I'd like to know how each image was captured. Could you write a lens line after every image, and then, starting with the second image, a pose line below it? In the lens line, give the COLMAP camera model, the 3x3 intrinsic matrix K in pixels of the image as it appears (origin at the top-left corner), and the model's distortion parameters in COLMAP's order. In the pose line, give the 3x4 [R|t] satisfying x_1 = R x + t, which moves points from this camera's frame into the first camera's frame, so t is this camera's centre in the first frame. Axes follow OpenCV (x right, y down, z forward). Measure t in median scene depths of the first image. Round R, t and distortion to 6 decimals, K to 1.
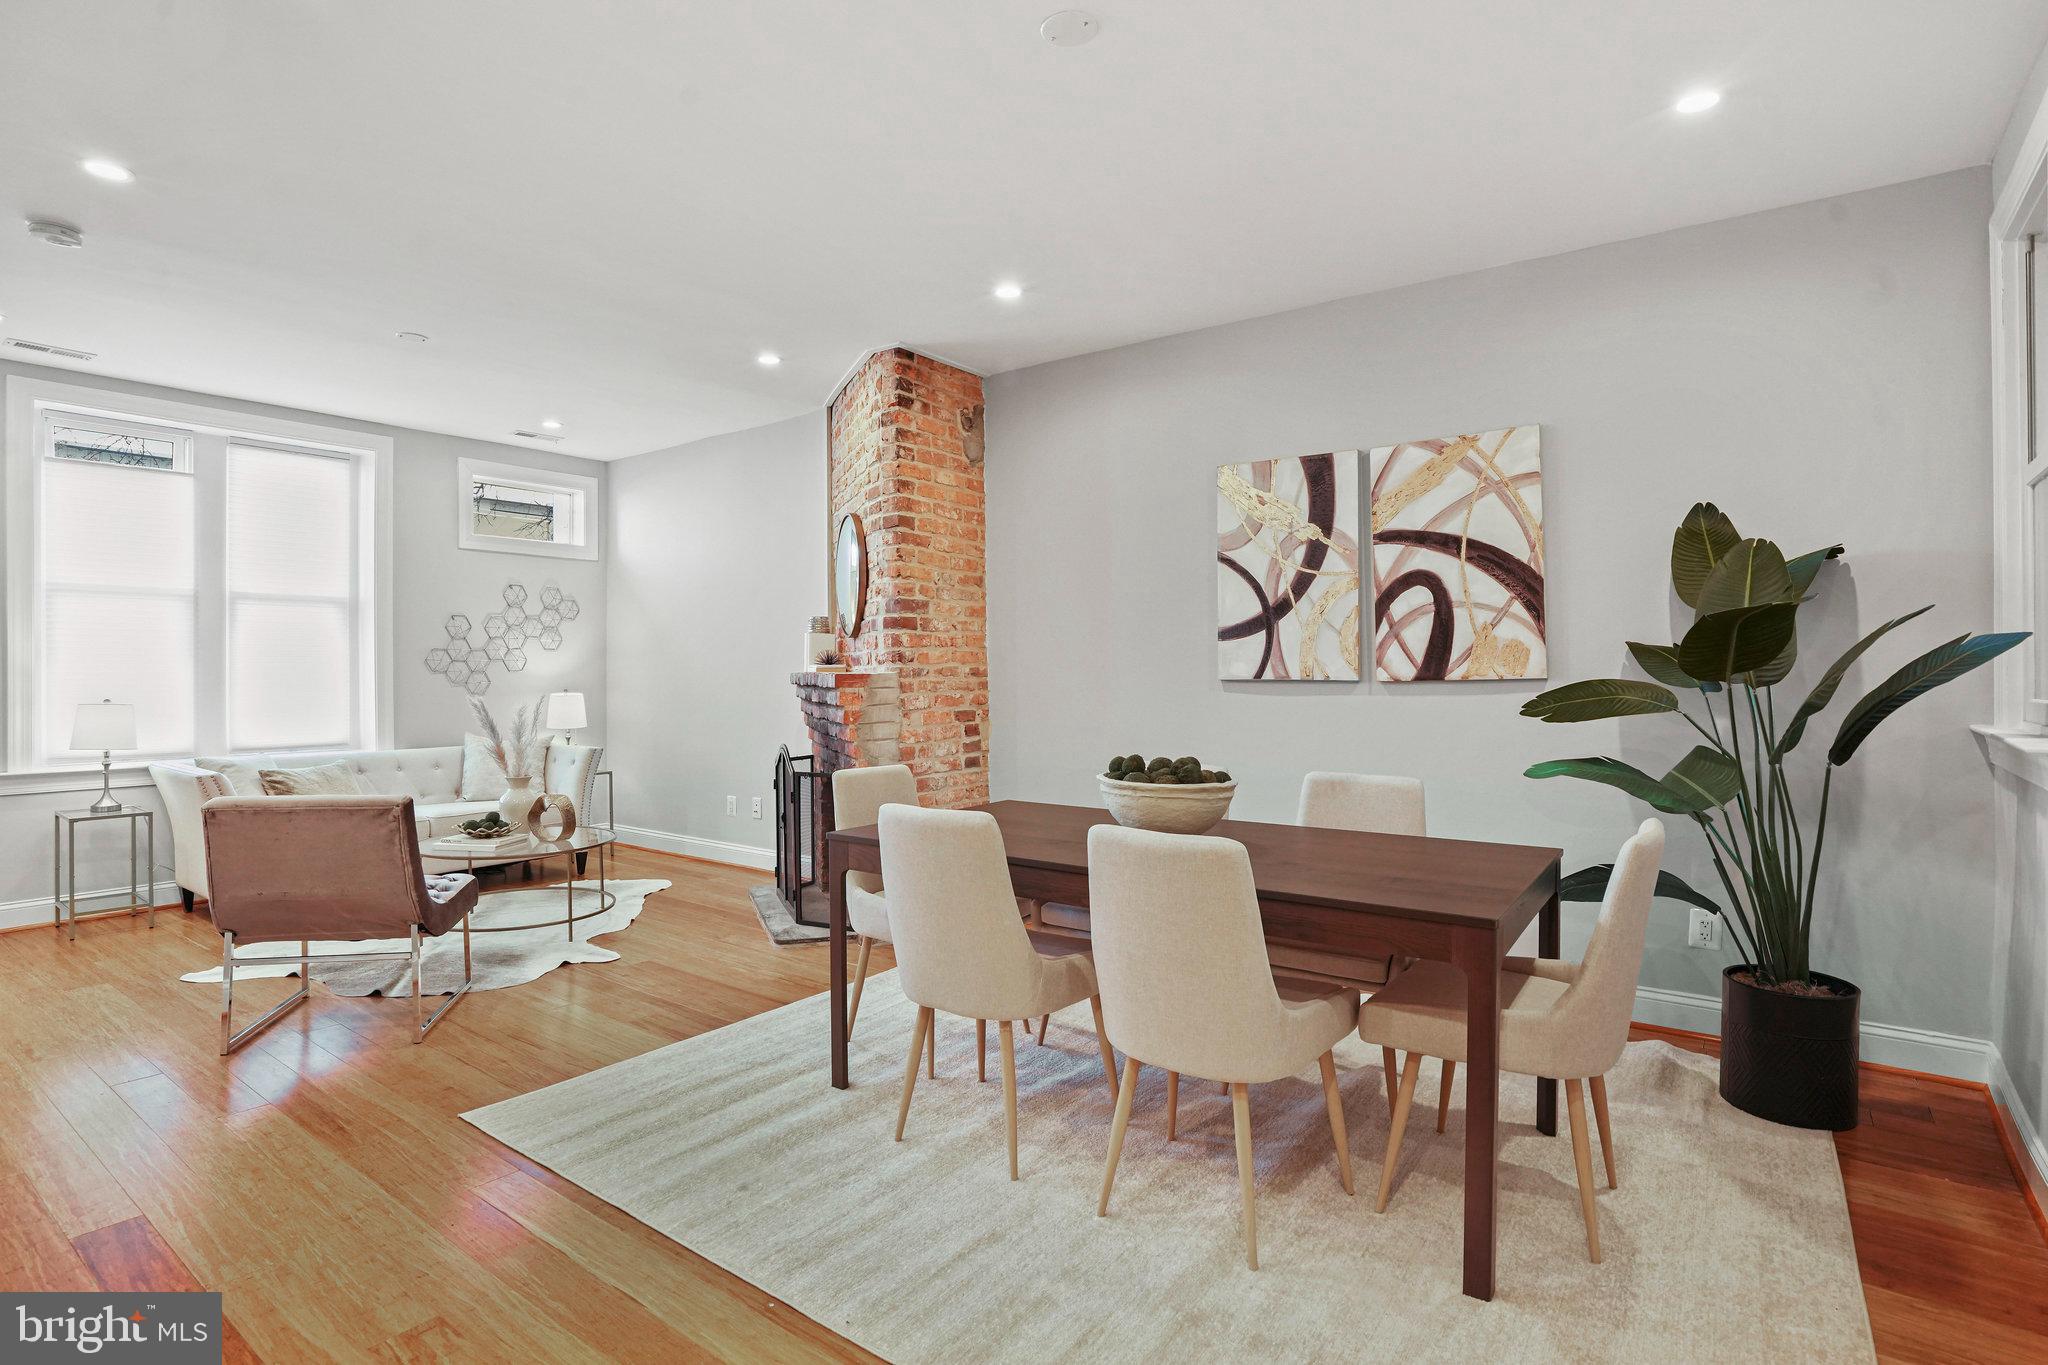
lens RADIAL K [[995.1, 0, 1022.4], [0, 995.1, 673.0], [0, 0, 1]] dist [-0.025165, -0.000610]
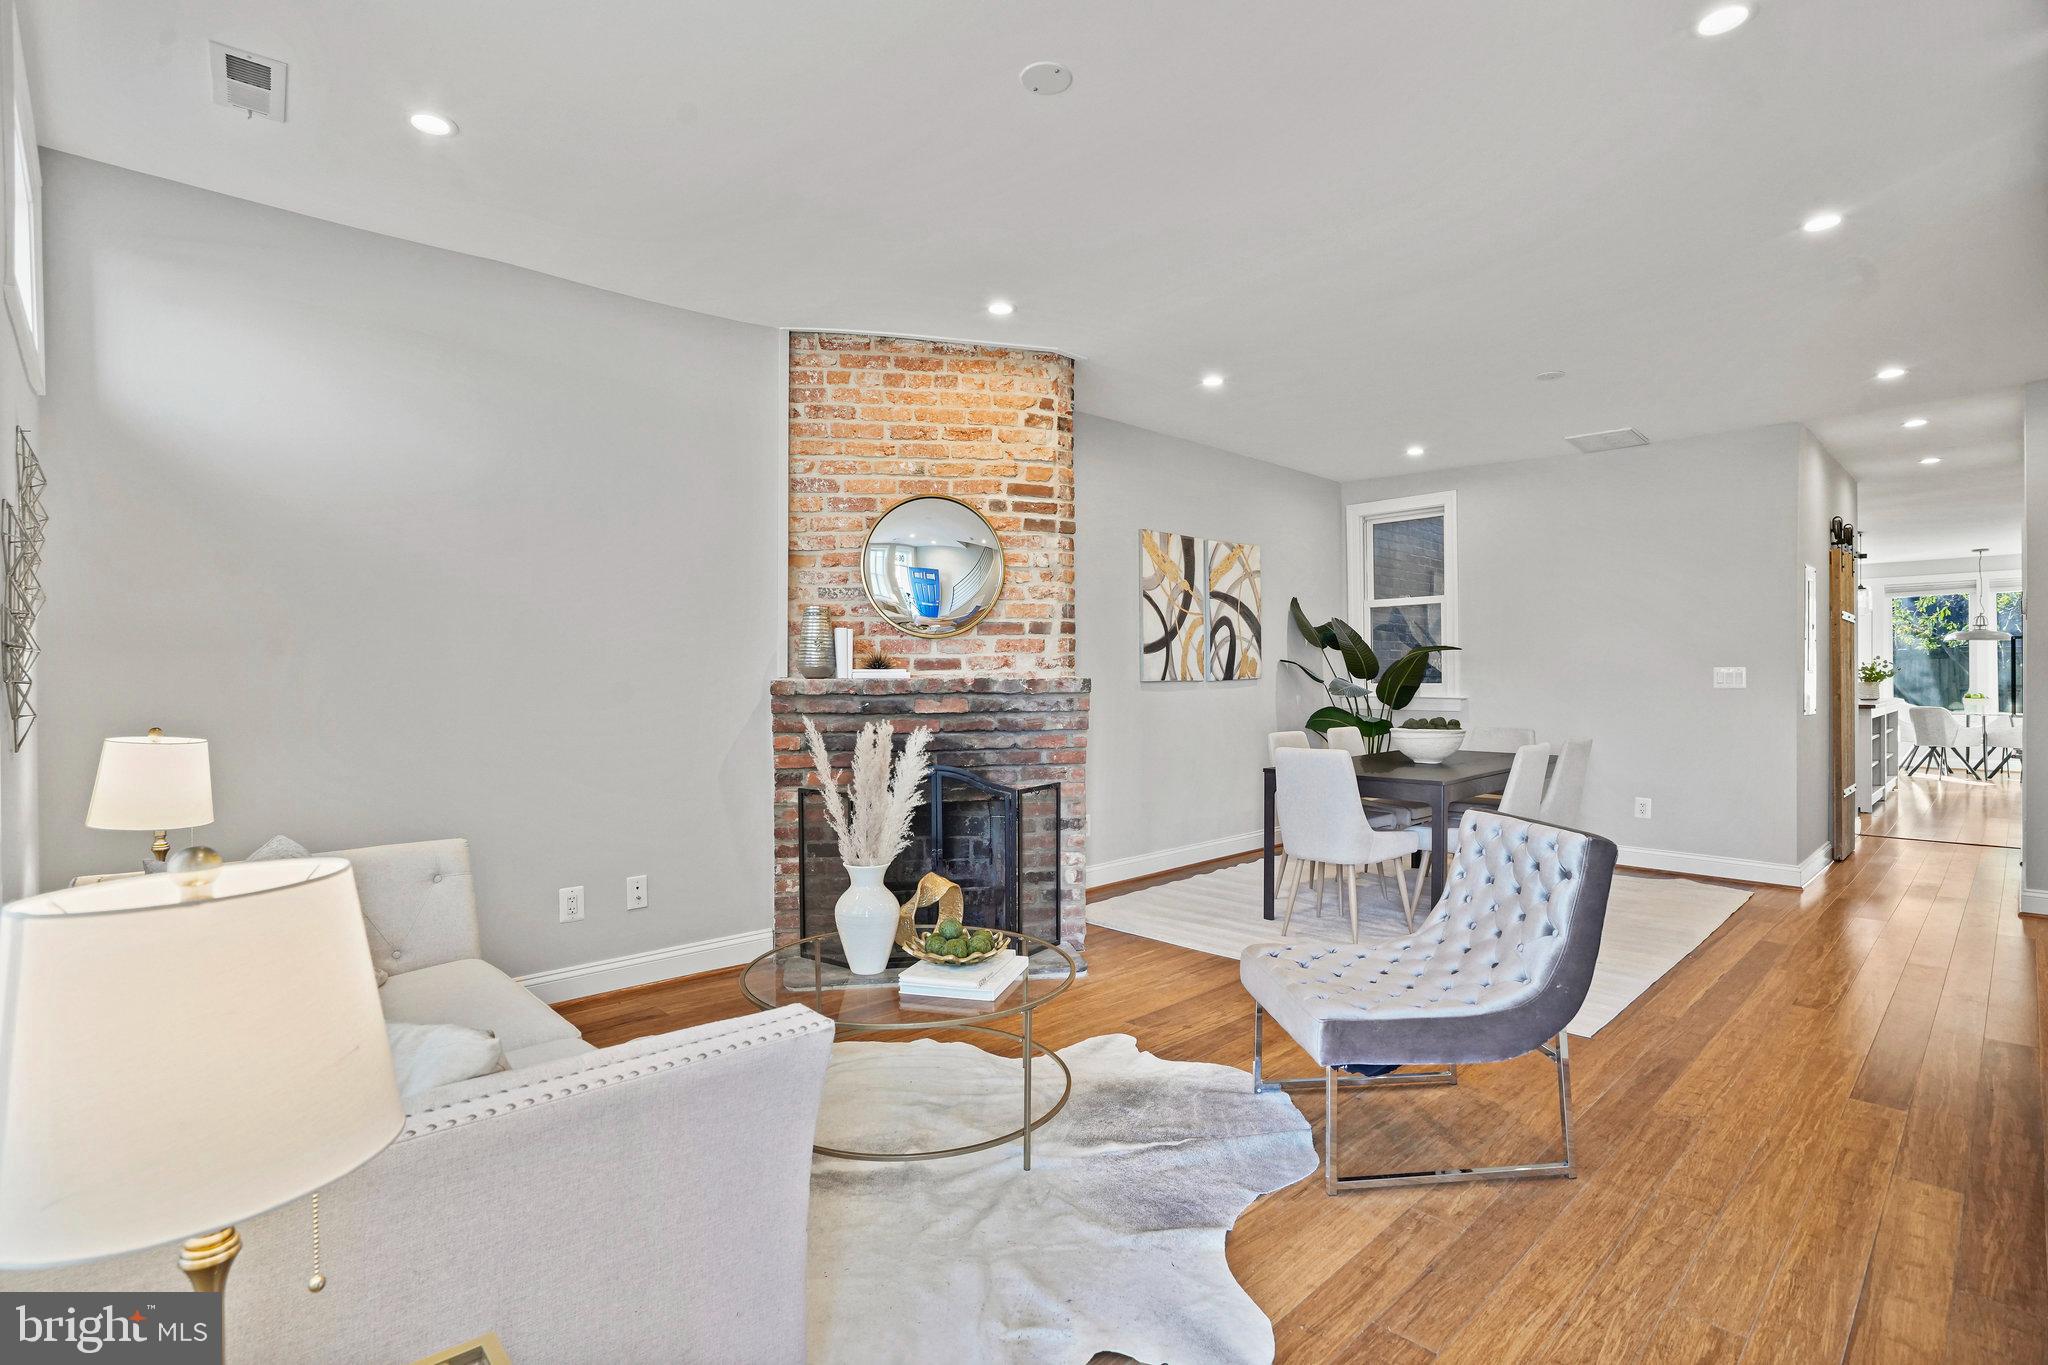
lens RADIAL K [[953.9, 0, 1022.4], [0, 953.9, 681.3], [0, 0, 1]] dist [-0.022106, 0.002049]
pose [[0.194669, -0.008950, 0.980828, -1.278600], [0.008752, 0.999934, 0.007387, -0.005276], [-0.980830, 0.007146, 0.194735, 1.001823]]
